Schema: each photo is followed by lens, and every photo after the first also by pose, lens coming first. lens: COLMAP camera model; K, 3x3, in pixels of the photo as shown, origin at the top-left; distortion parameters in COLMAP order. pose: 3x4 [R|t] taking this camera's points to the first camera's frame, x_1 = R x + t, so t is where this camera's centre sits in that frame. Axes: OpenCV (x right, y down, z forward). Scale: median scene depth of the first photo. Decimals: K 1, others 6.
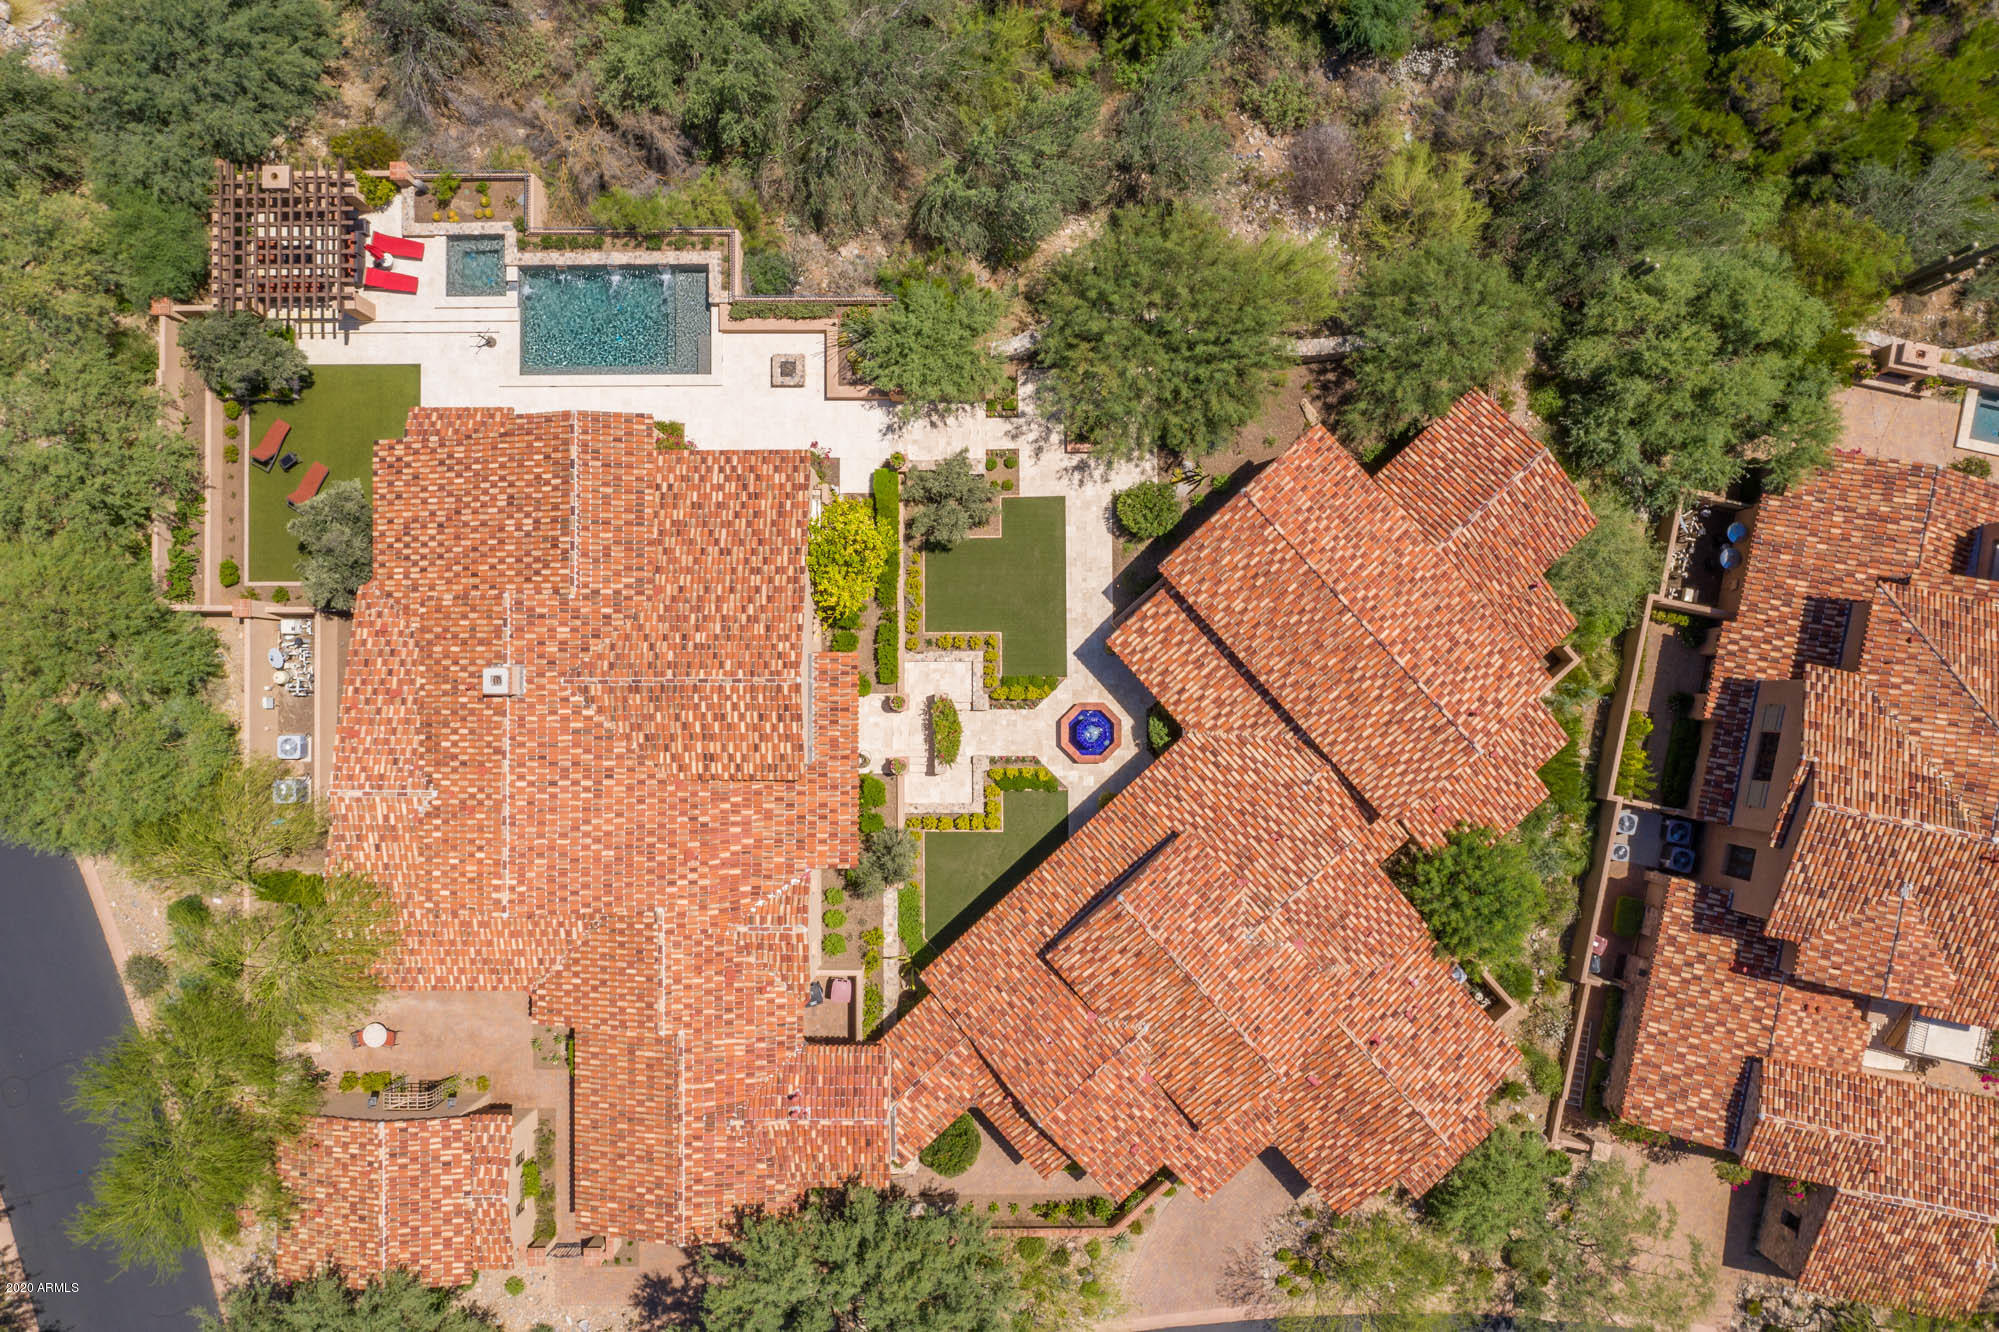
lens RADIAL K [[1569.1, 0, 999.5], [0, 1569.1, 666.0], [0, 0, 1]] dist [-0.013753, 0.002983]
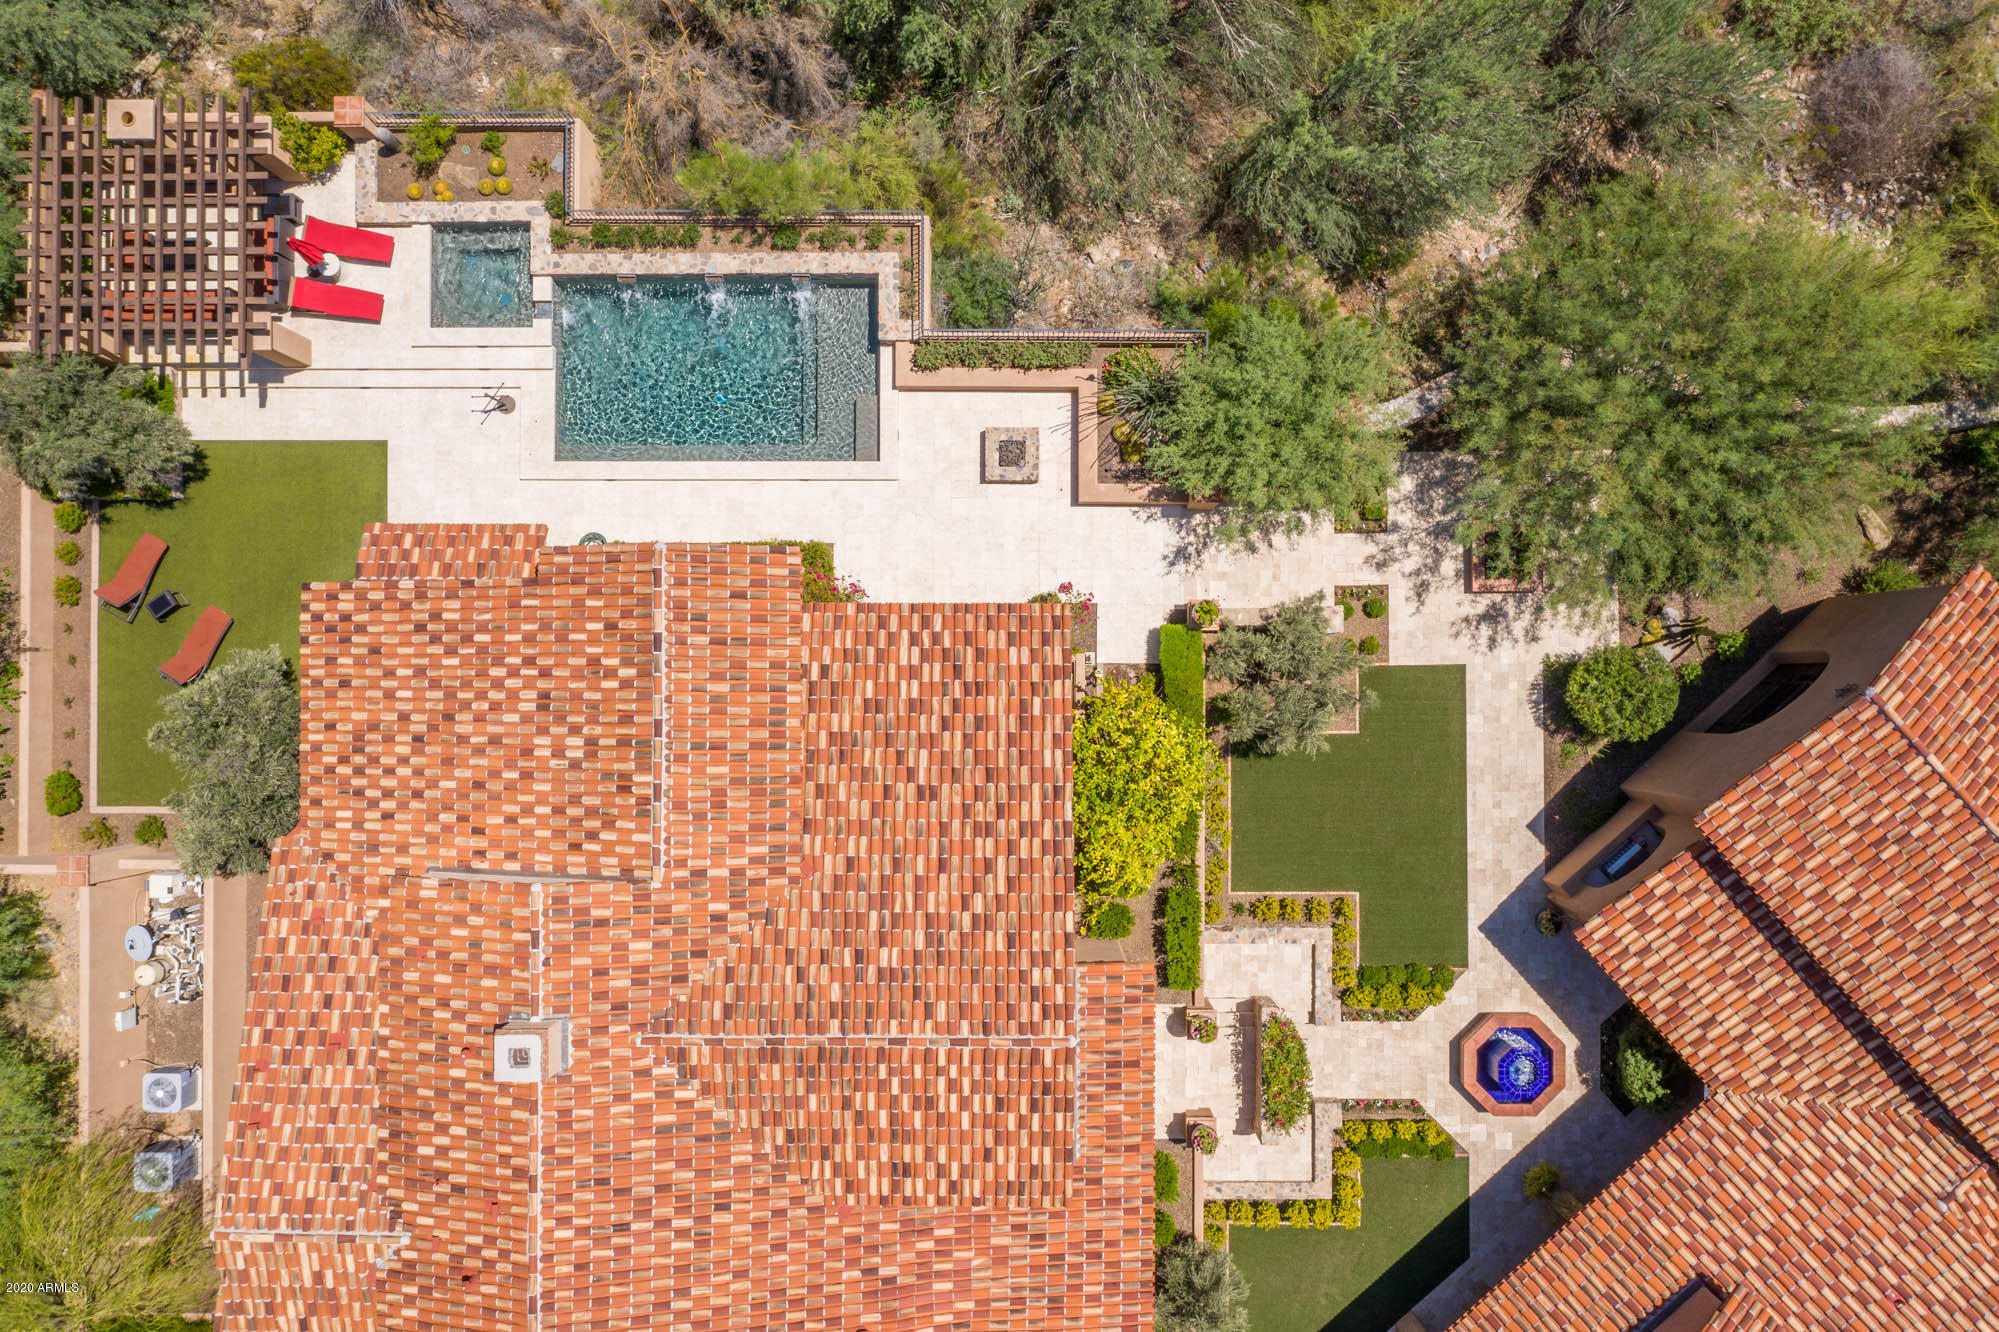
lens RADIAL K [[1569.1, 0, 999.5], [0, 1569.1, 666.0], [0, 0, 1]] dist [-0.013753, 0.002983]
pose [[0.999992, 0.004016, -0.000064, -0.144795], [-0.004016, 0.999982, 0.004471, -0.116876], [0.000082, -0.004470, 0.999990, 0.428085]]
